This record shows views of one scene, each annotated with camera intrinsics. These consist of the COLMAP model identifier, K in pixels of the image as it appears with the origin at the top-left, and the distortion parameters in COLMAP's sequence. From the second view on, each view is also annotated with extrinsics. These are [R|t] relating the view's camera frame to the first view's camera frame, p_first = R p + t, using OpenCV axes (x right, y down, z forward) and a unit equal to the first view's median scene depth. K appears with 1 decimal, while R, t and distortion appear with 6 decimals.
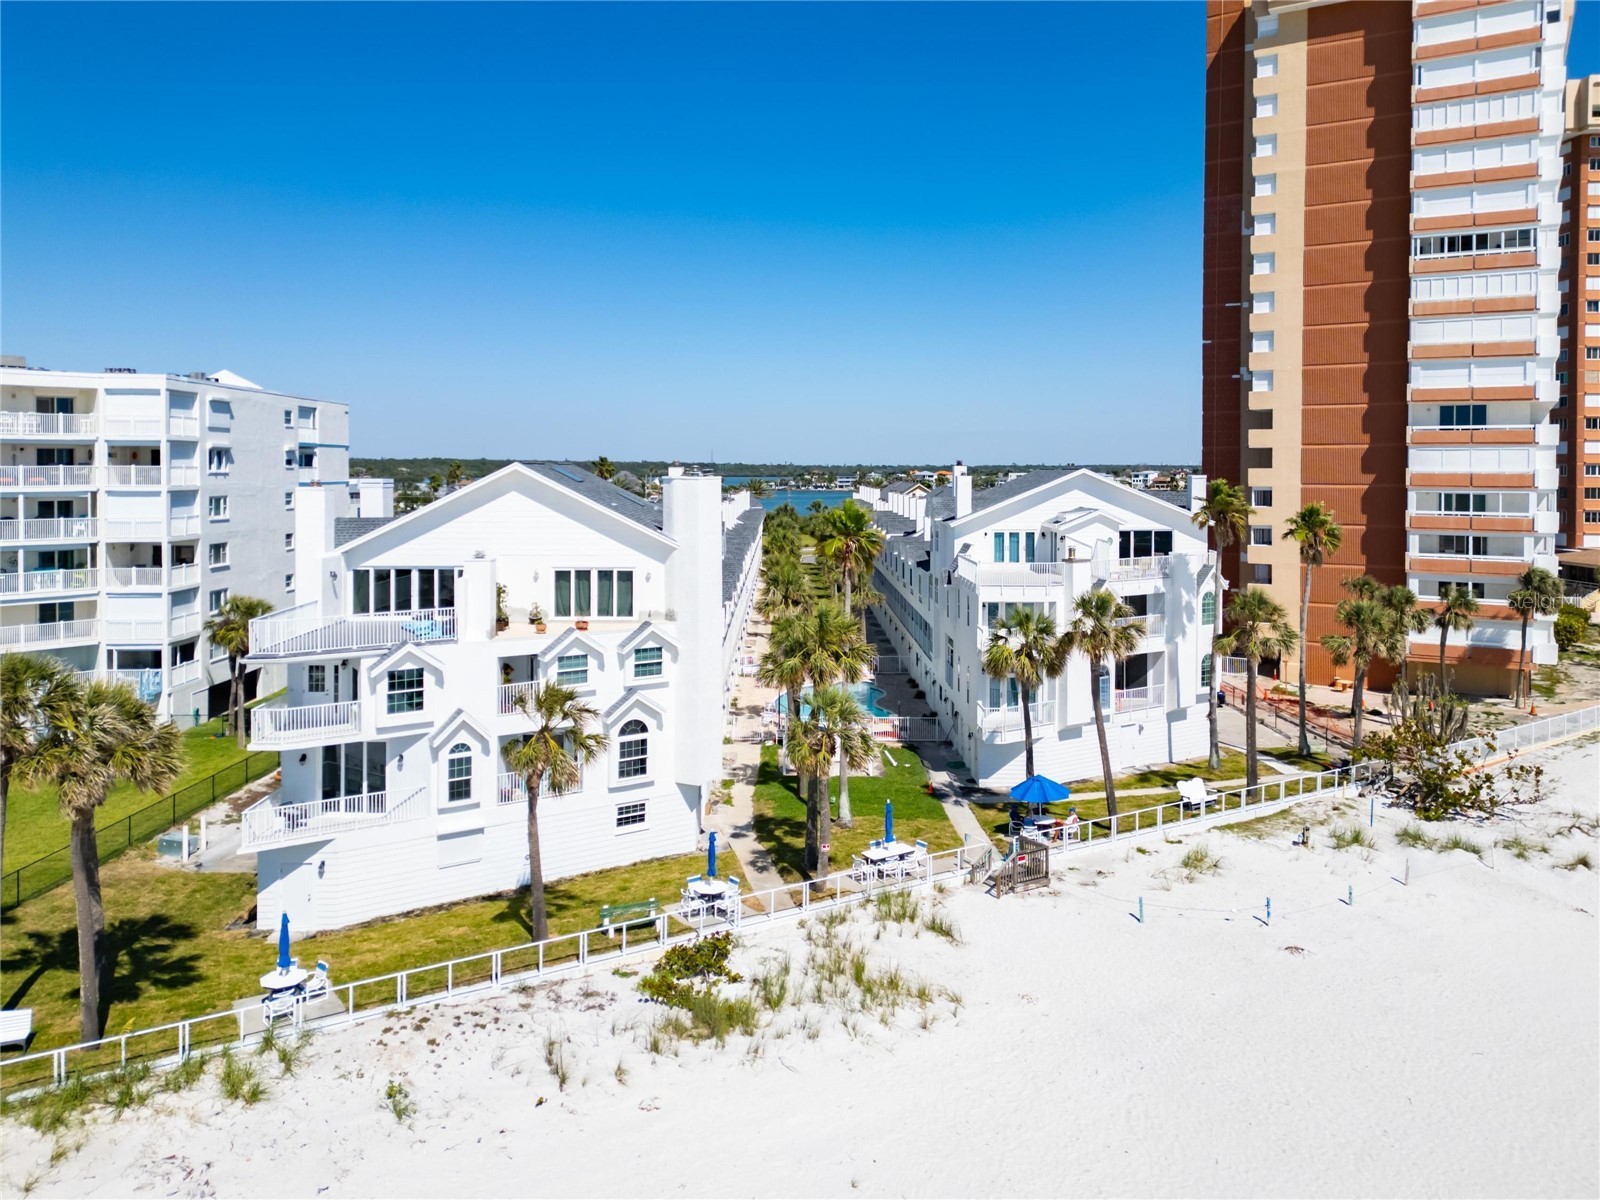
lens RADIAL K [[1136.9, 0, 772.1], [0, 1136.9, 524.5], [0, 0, 1]] dist [0.034754, -0.026794]
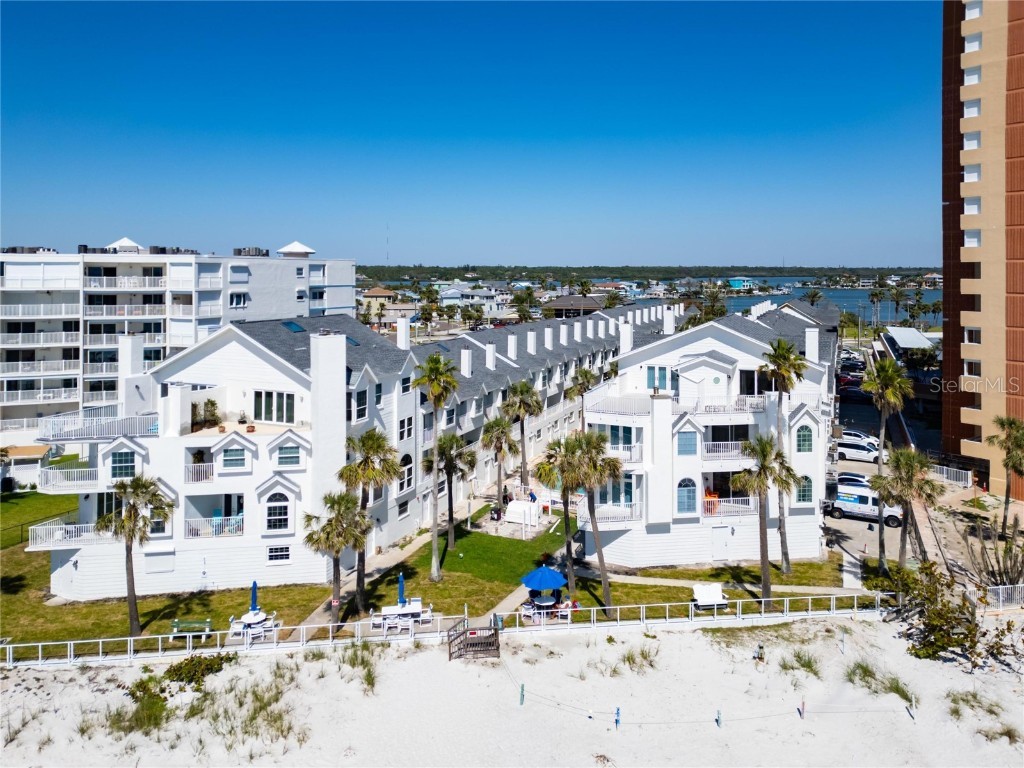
lens RADIAL K [[727.6, 0, 525.6], [0, 727.6, 304.3], [0, 0, 1]] dist [0.034754, -0.026794]
pose [[0.918671, 0.017420, -0.394639, 0.555697], [-0.019097, 0.999818, -0.000322, -0.086968], [0.394561, 0.007832, 0.918836, 0.212058]]
